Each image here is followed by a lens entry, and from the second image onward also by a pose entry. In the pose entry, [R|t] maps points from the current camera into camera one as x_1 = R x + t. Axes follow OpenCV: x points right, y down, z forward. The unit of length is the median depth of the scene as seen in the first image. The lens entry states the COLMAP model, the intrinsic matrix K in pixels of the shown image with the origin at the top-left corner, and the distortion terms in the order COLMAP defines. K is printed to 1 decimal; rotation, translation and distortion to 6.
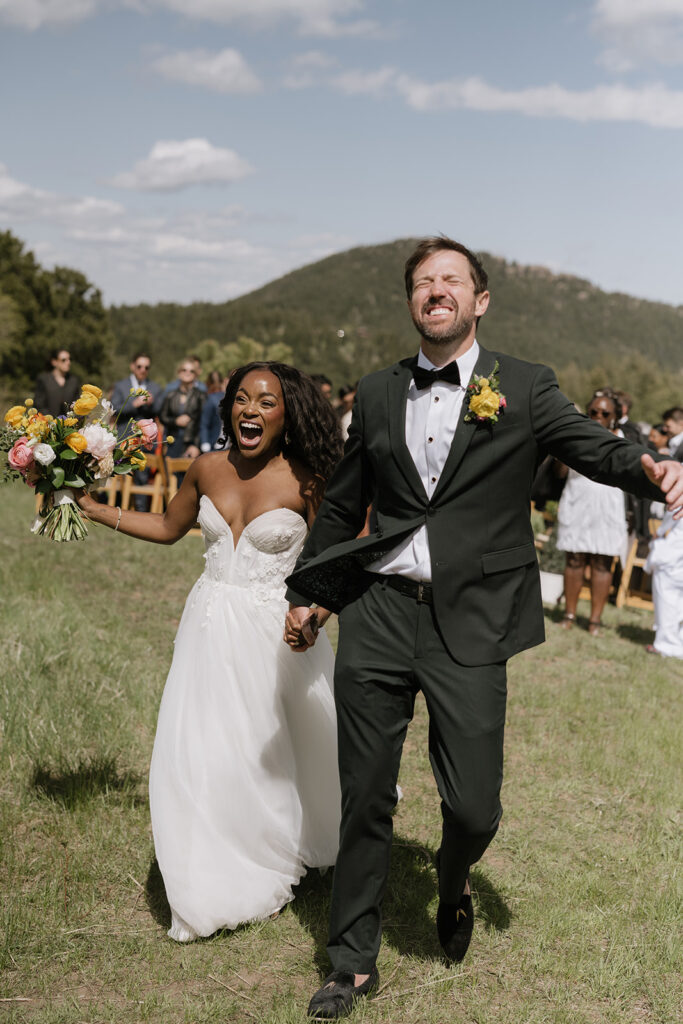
lens RADIAL K [[1225.0, 0, 341.5], [0, 1225.0, 512.0], [0, 0, 1]] dist [-0.064732, 0.395149]
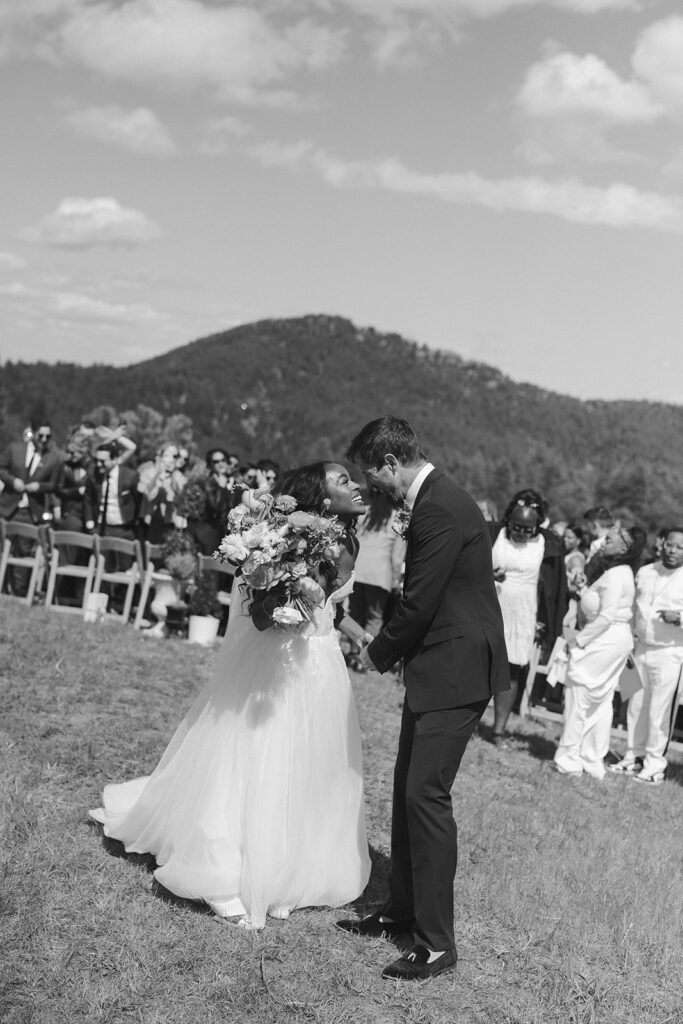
lens RADIAL K [[998.1, 0, 341.5], [0, 998.1, 512.0], [0, 0, 1]] dist [0.007383, 0.003414]
pose [[0.994179, 0.051225, 0.094790, 0.005736], [-0.048723, 0.998405, -0.028521, -0.044895], [-0.096100, 0.023737, 0.995089, 0.211529]]
